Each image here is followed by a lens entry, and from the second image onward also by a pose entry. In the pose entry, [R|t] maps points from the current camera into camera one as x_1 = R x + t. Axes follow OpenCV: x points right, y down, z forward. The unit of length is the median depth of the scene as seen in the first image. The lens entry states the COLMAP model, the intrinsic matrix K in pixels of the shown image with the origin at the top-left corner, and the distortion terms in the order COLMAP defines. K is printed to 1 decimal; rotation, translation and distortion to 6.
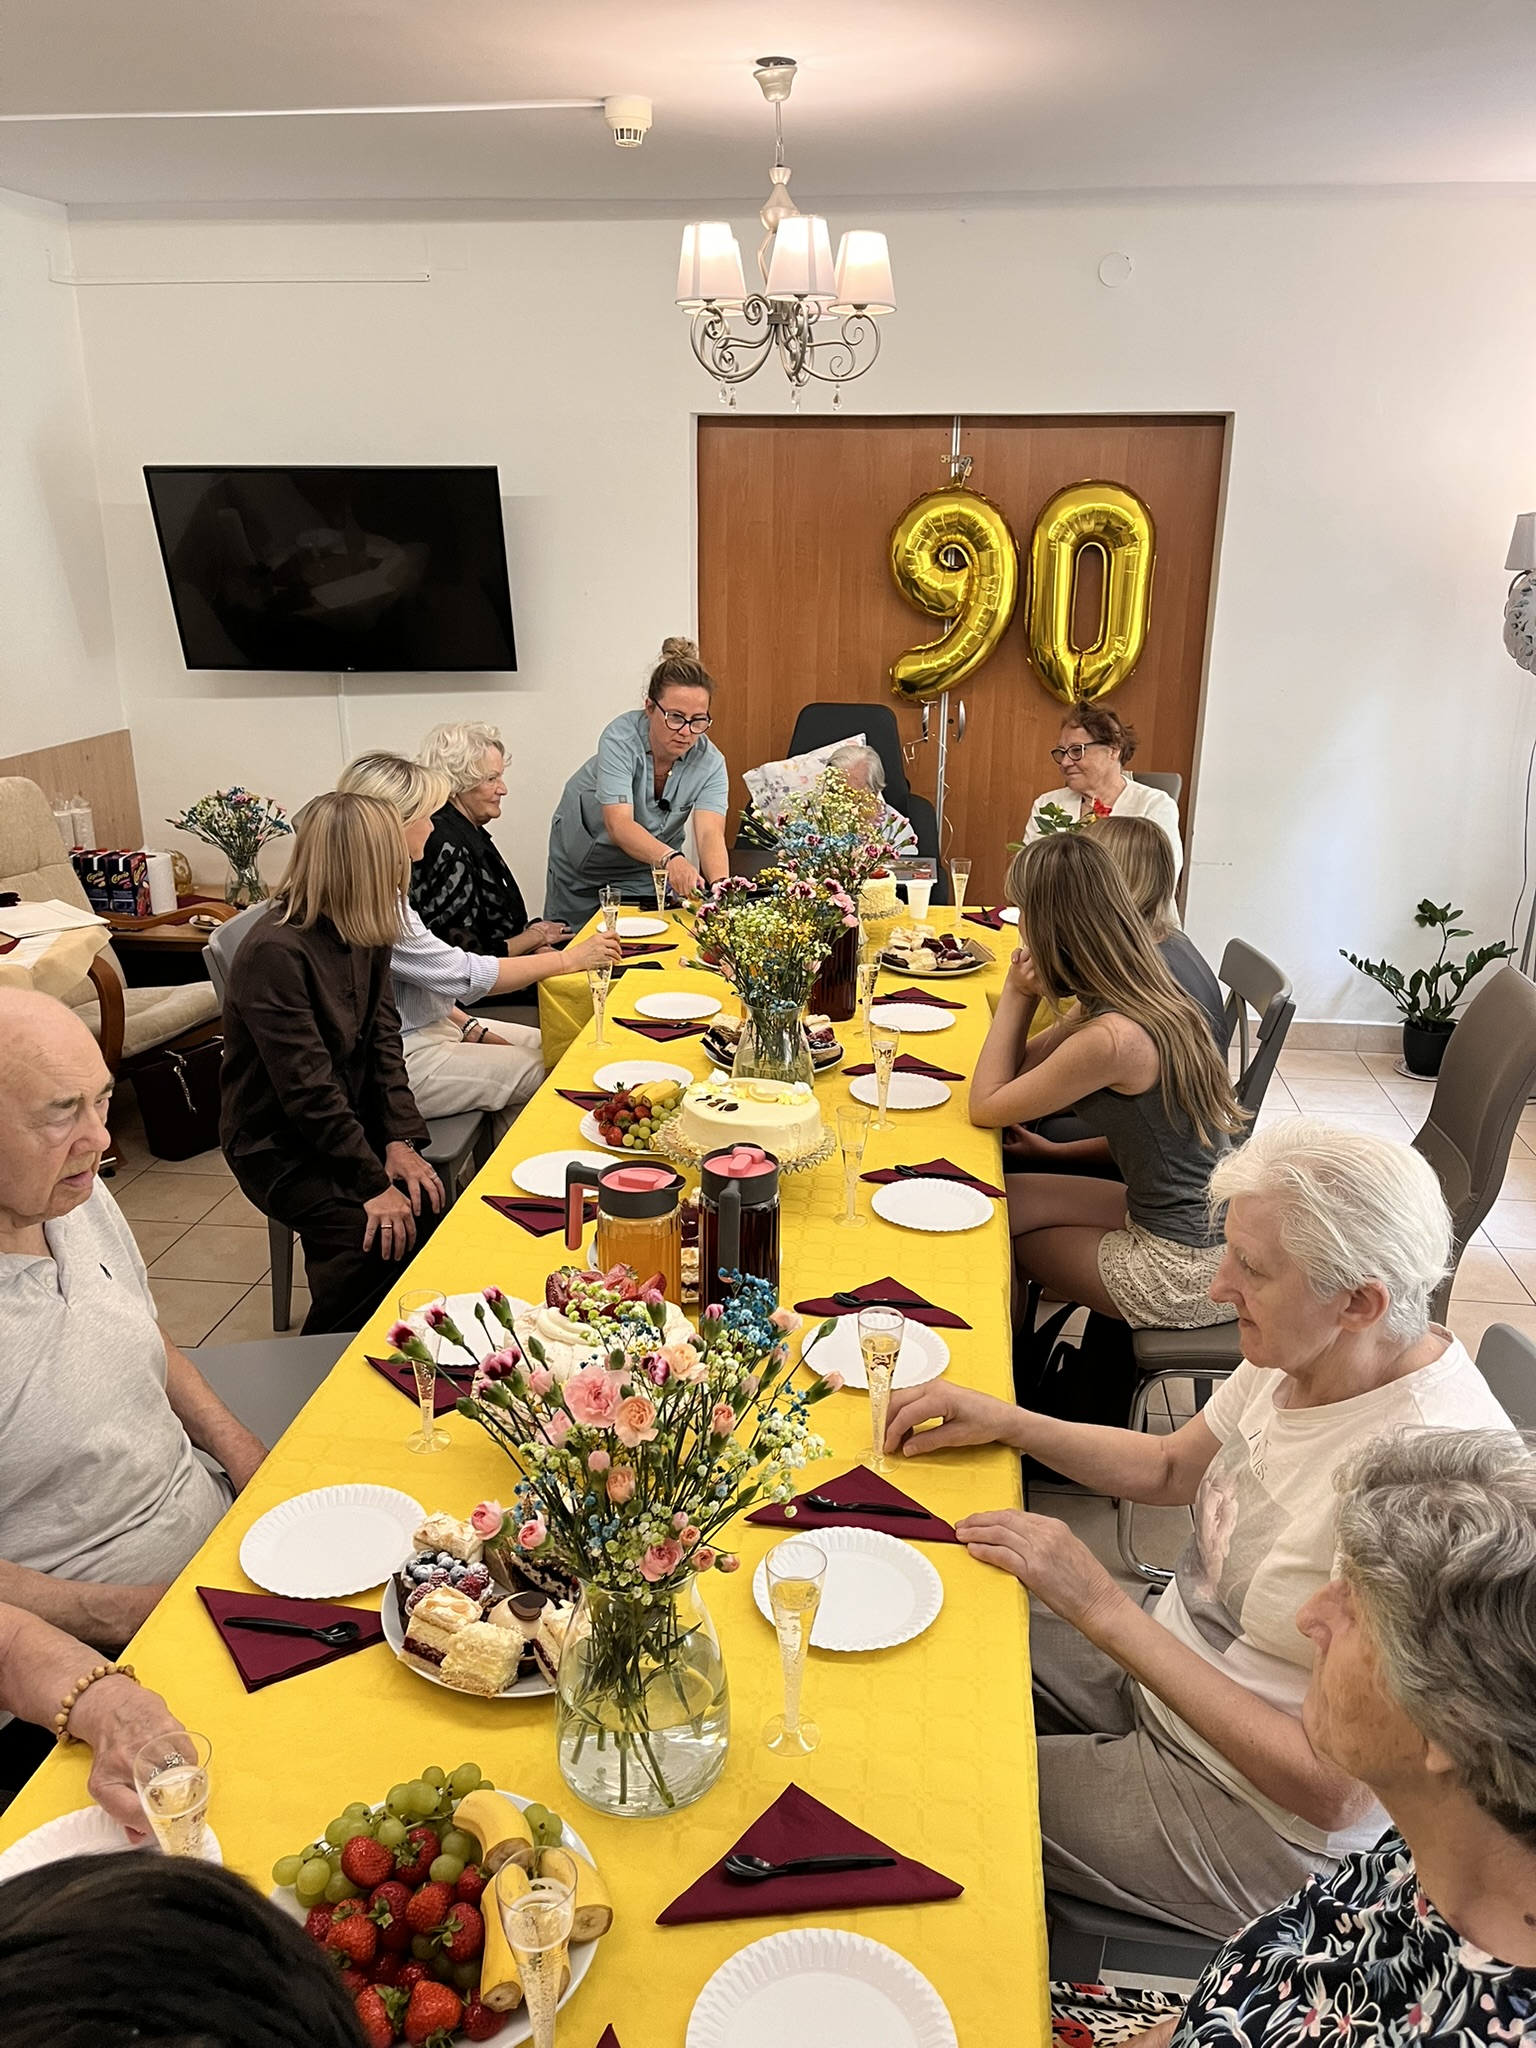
lens RADIAL K [[1528.6, 0, 768.0], [0, 1528.6, 1024.0], [0, 0, 1]] dist [-0.001828, -0.002293]
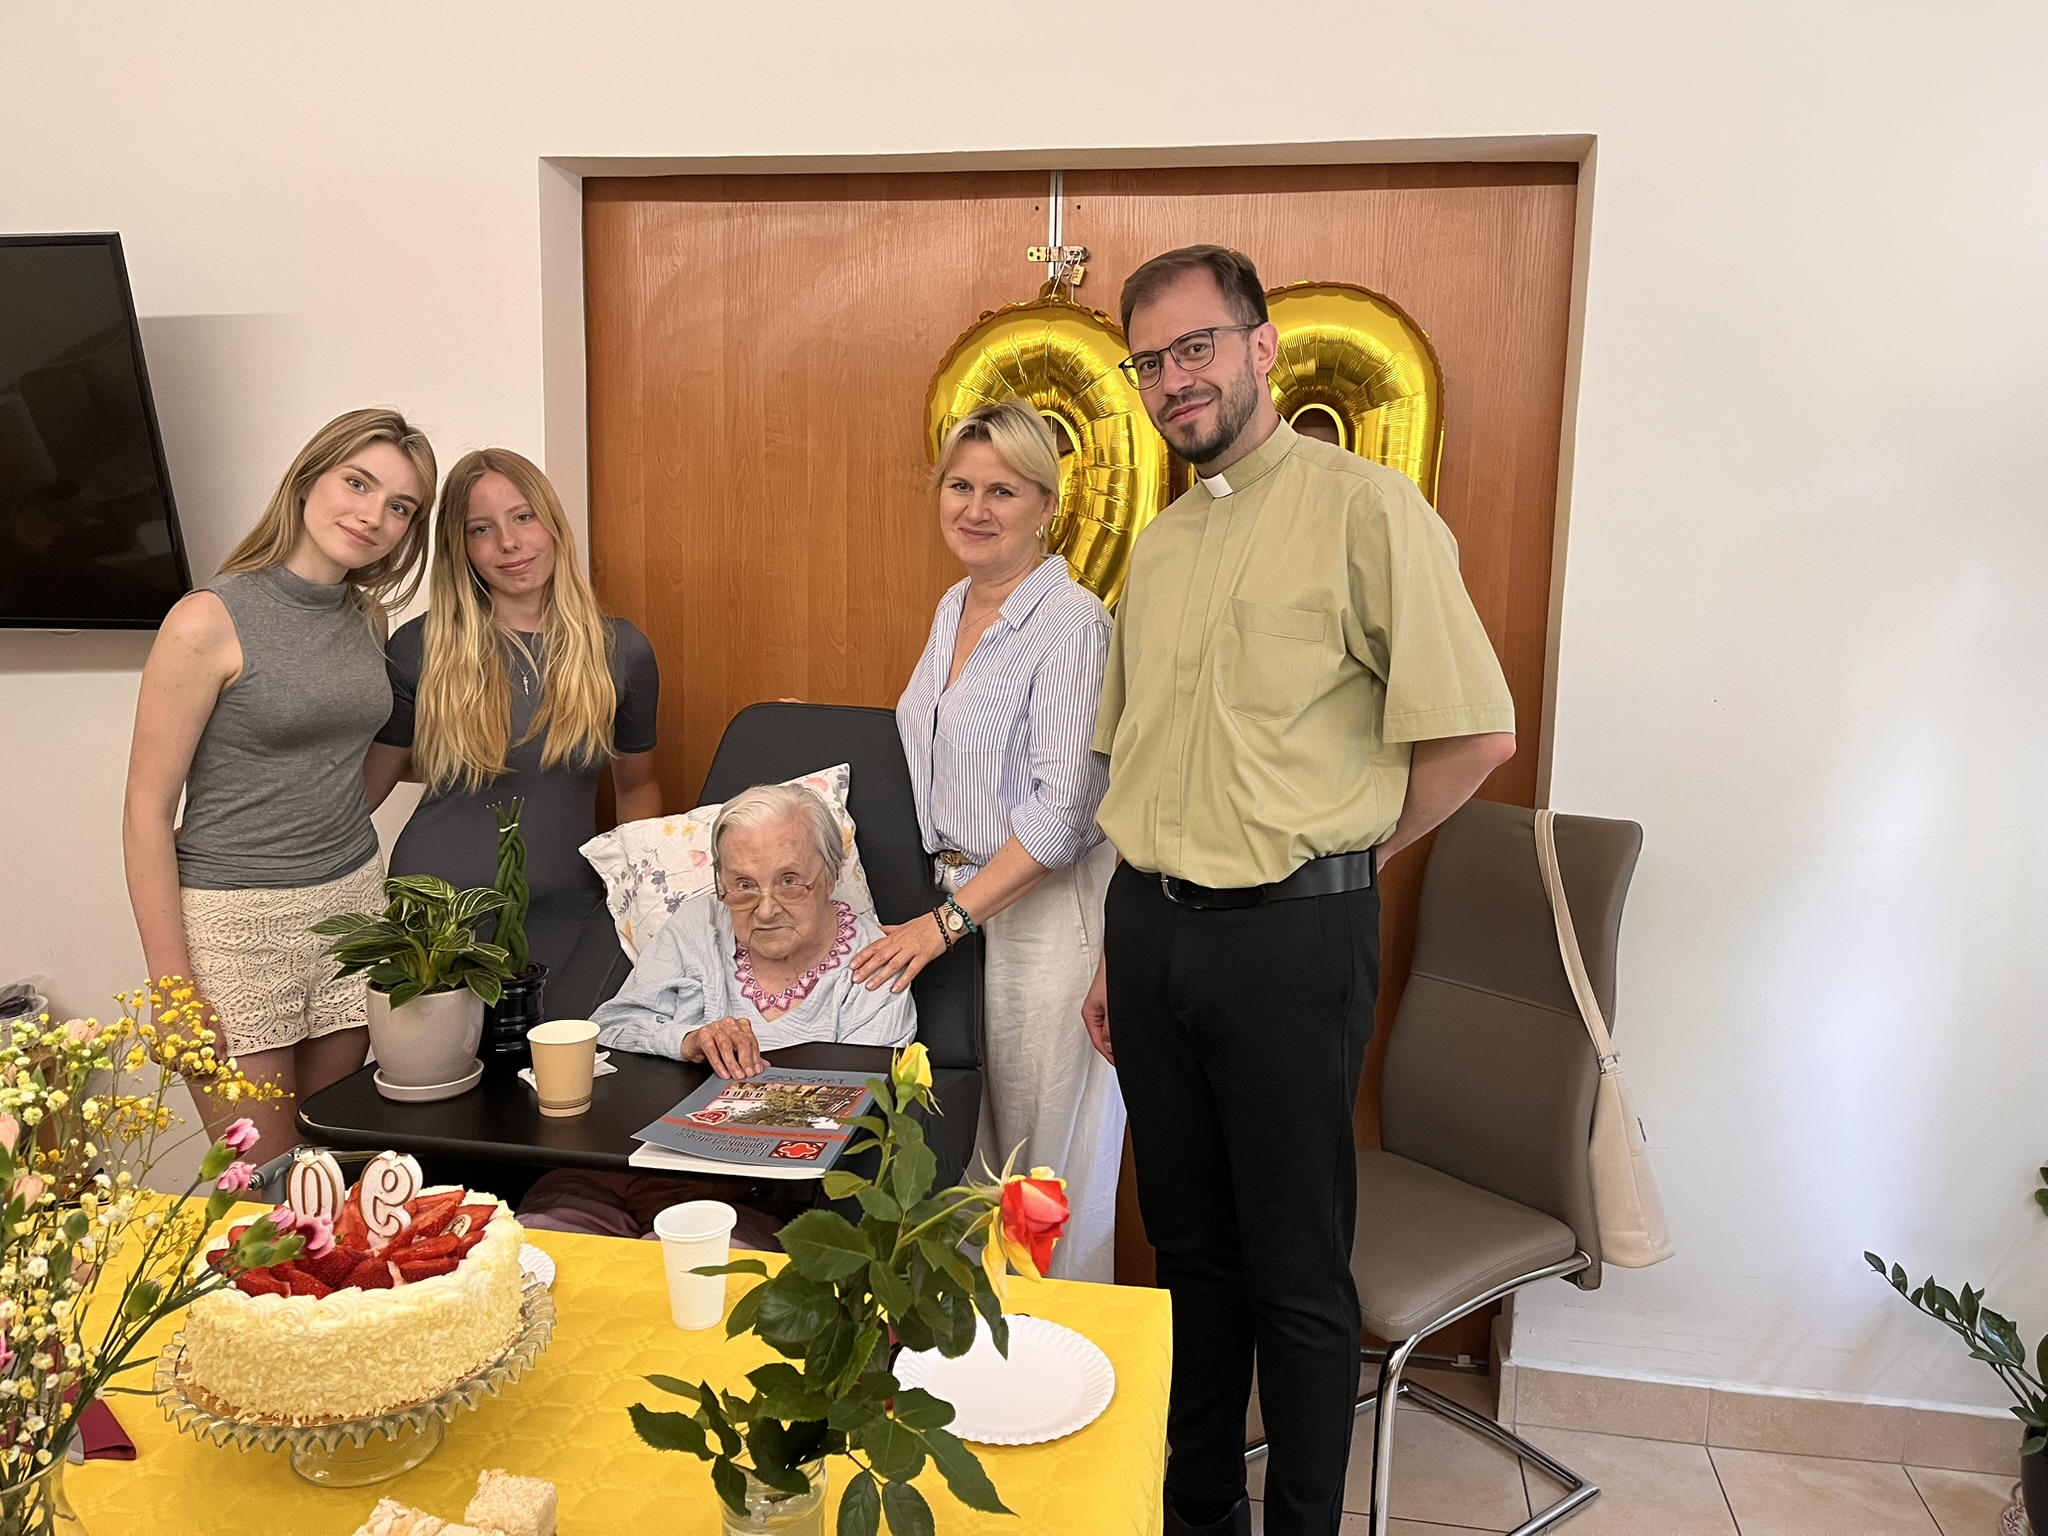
lens RADIAL K [[1528.6, 0, 1024.0], [0, 1528.6, 768.0], [0, 0, 1]] dist [-0.001828, -0.002293]
pose [[0.995320, 0.020066, -0.094524, 0.166989], [-0.035366, 0.985977, -0.163092, -0.109747], [0.089926, 0.165672, 0.982072, 0.513798]]
